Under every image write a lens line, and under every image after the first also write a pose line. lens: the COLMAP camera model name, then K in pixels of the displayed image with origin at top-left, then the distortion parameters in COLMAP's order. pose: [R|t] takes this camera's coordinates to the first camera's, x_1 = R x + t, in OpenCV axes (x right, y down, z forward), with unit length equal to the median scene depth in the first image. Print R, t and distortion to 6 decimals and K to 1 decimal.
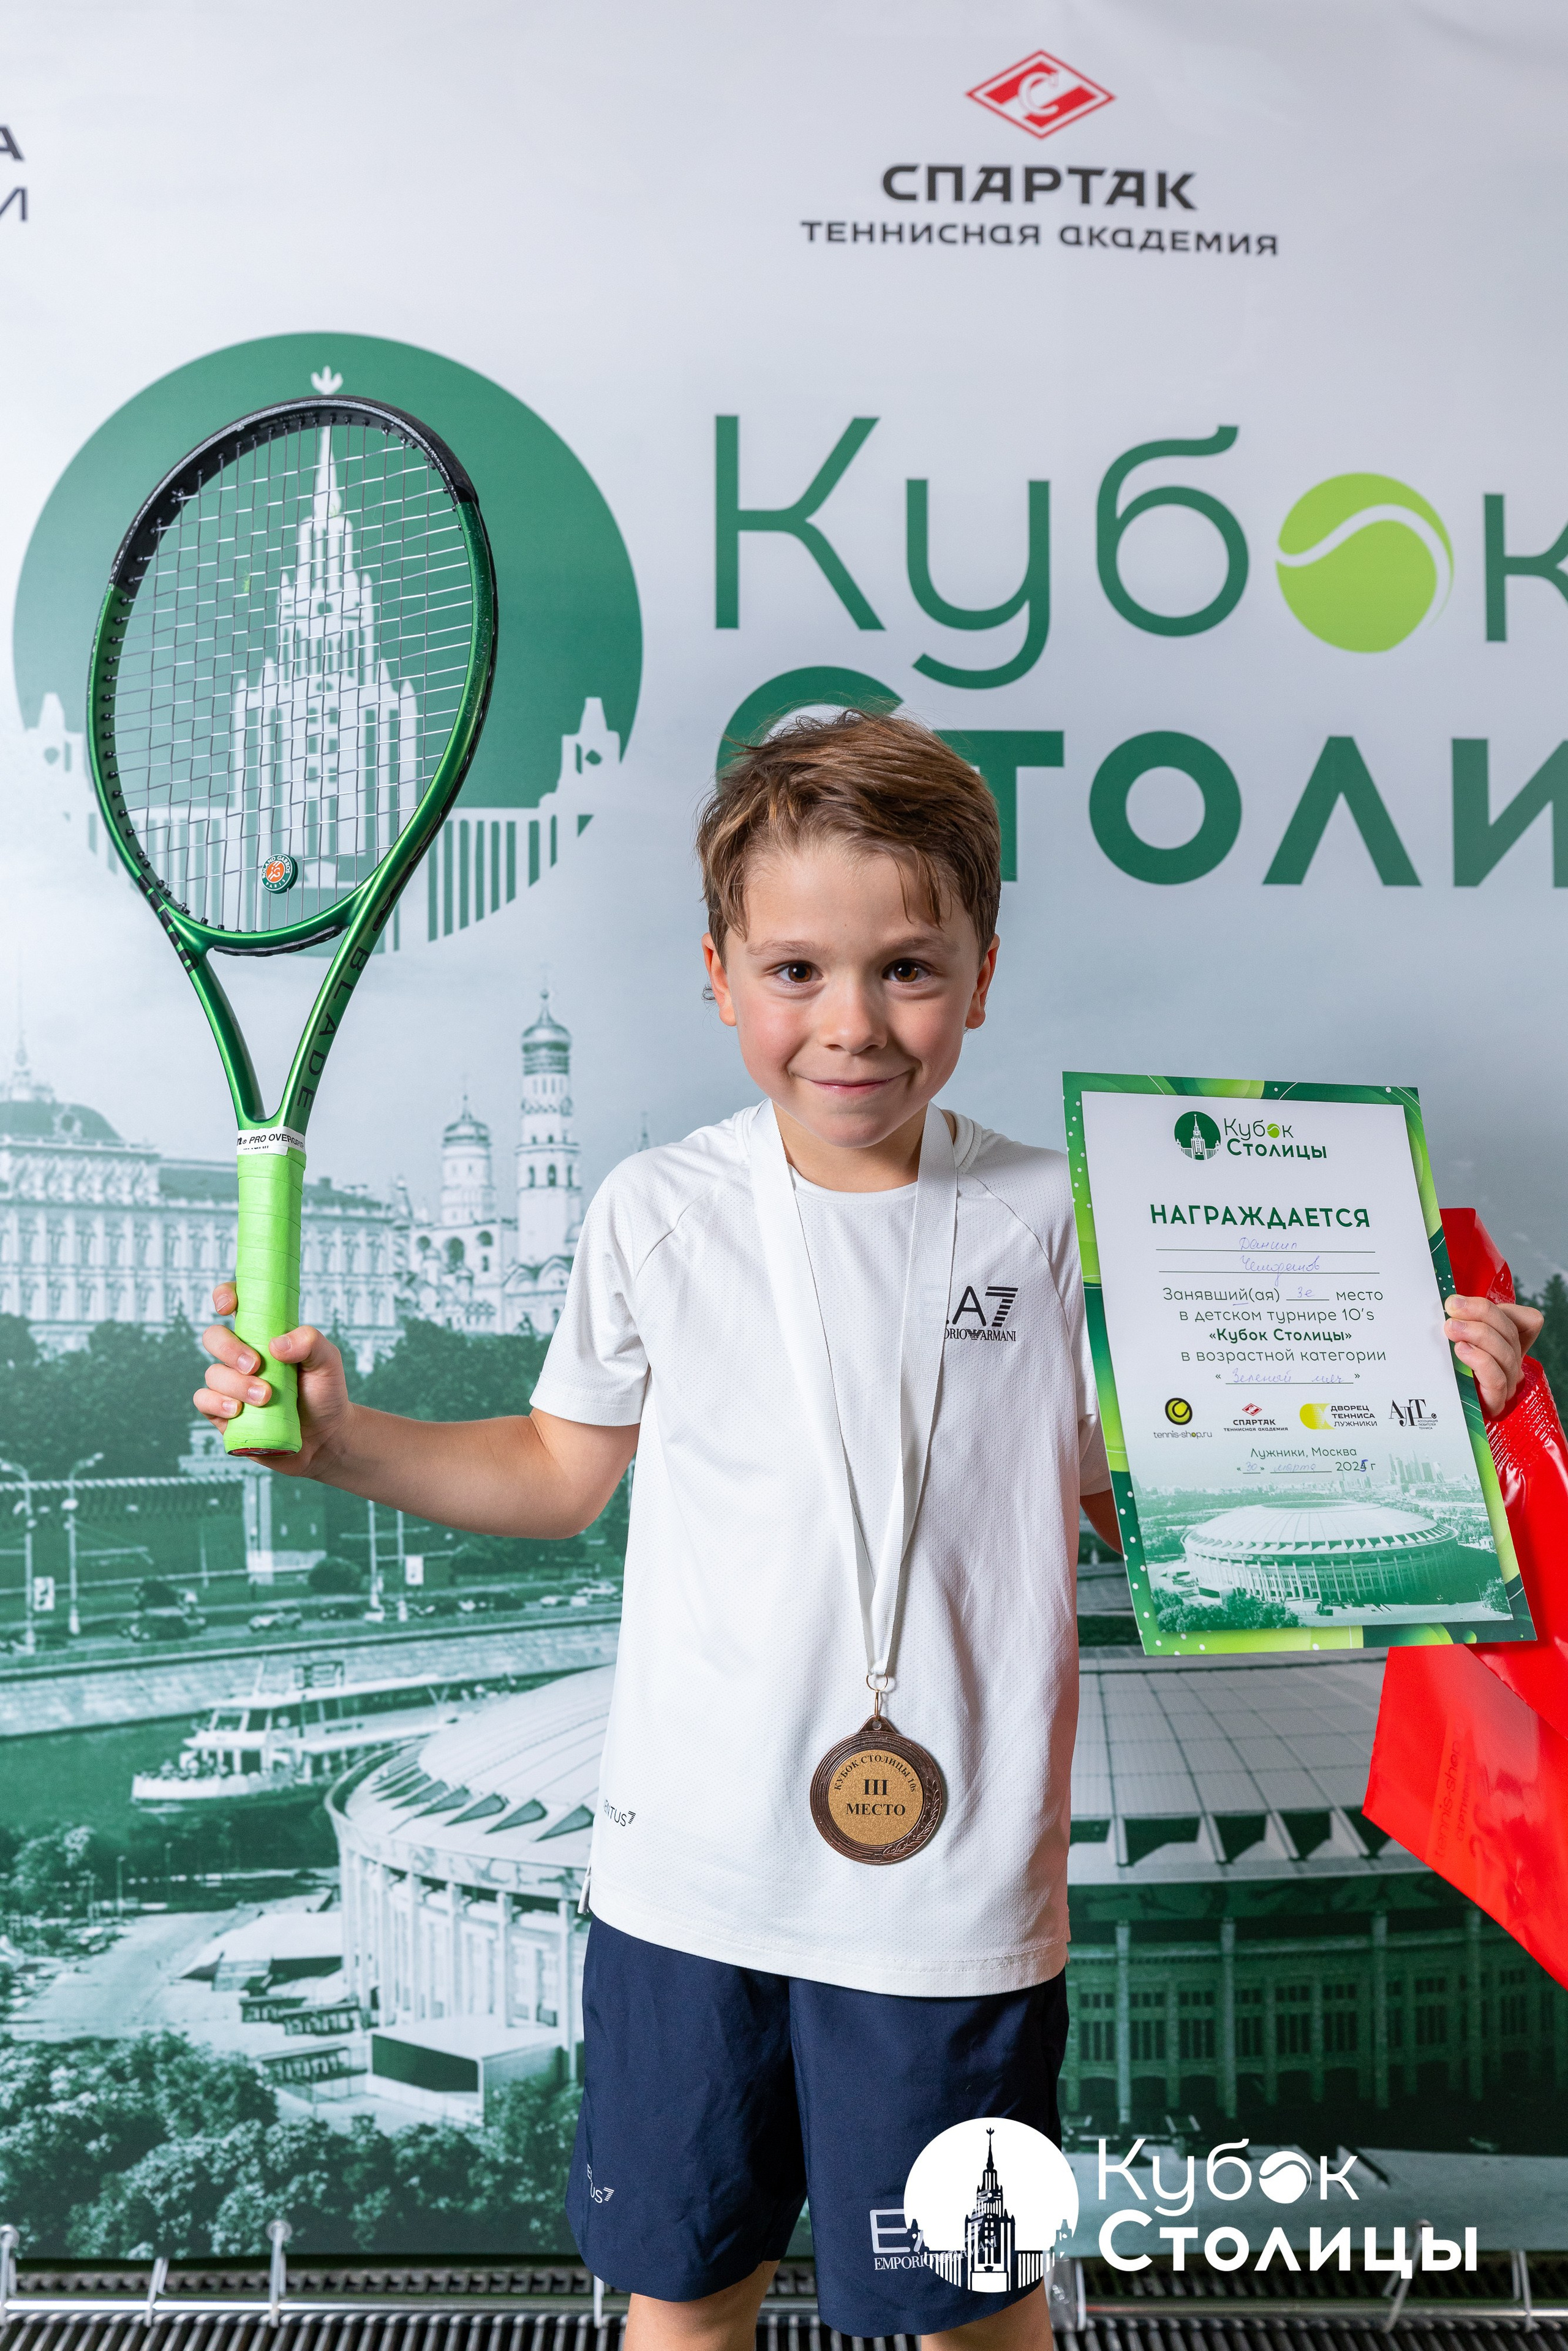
lens RADIAL K [[1981.8, 0, 778.9], [0, 1981.8, 1193.4], [0, 0, 1]] dist [0.005711, -0.001689]
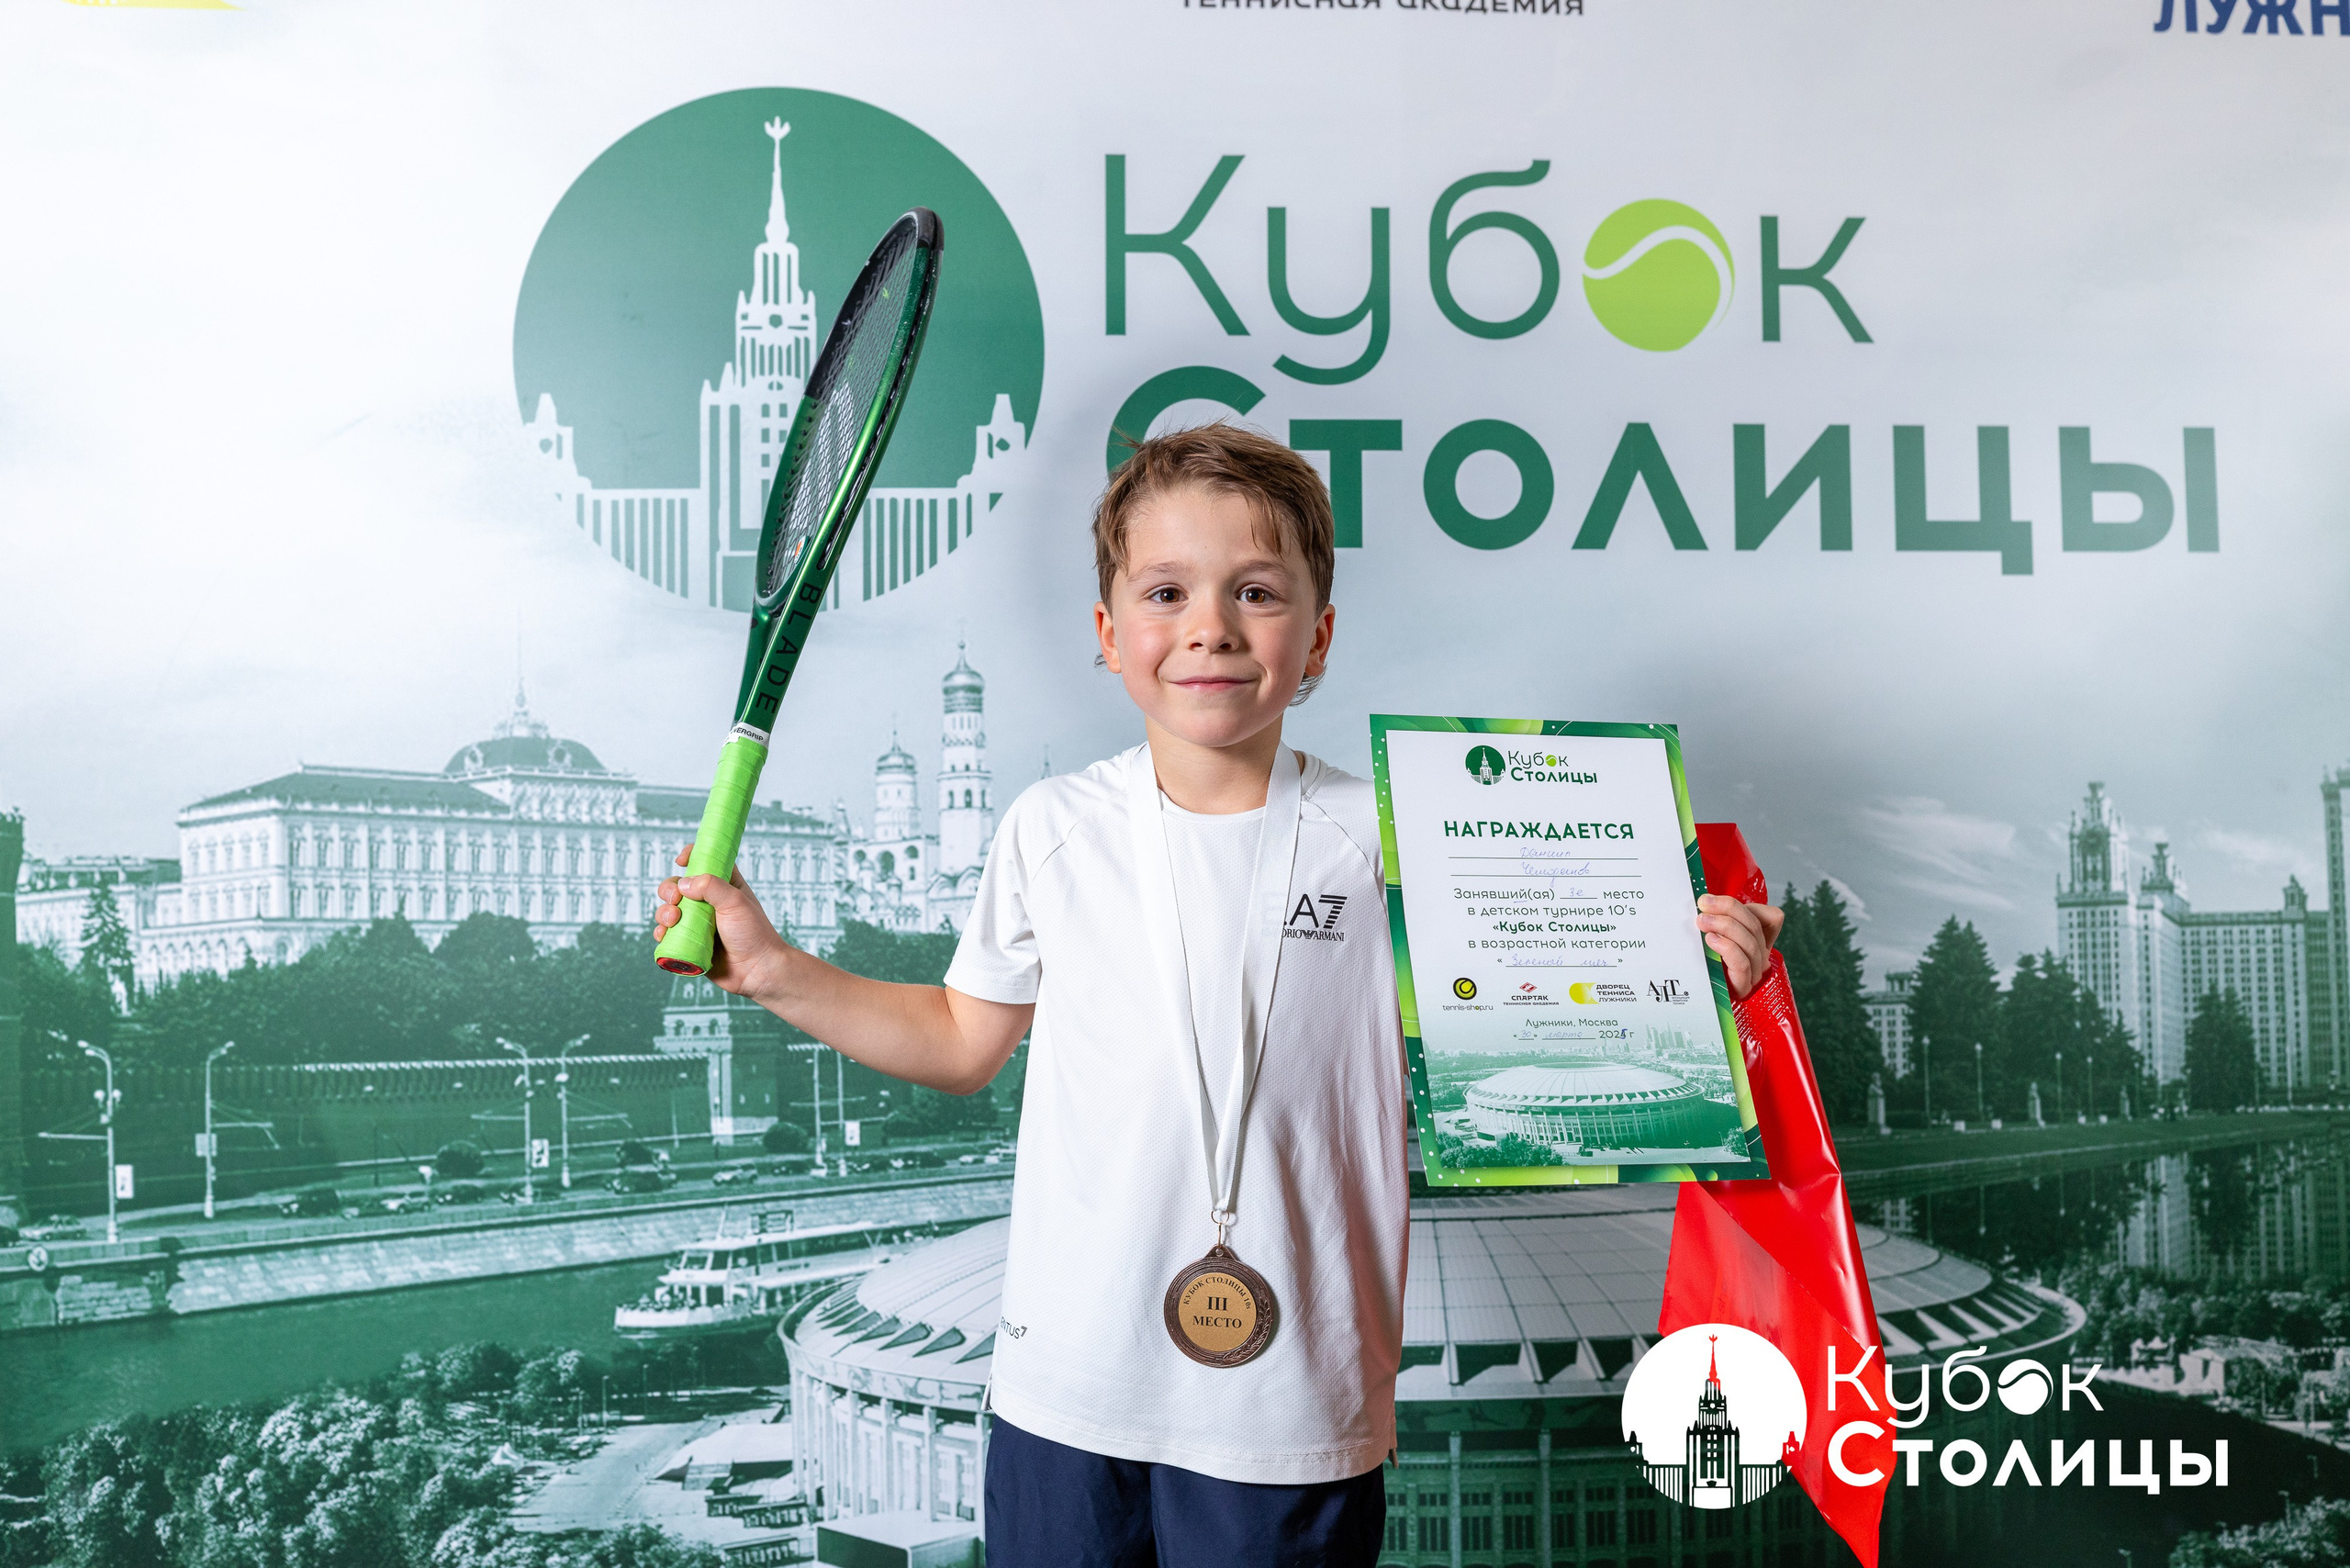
lens RADIAL K [[1854.8, 0, 1183.0], [0, 1854.8, 803.0], [0, 0, 1]] dist [0.003453, 0.003641]
pose [[0.999920, -0.002802, -0.012319, 0.026961], [0.002730, 0.999979, -0.005863, 0.000456], [0.012335, 0.005829, 0.999907, -0.103150]]
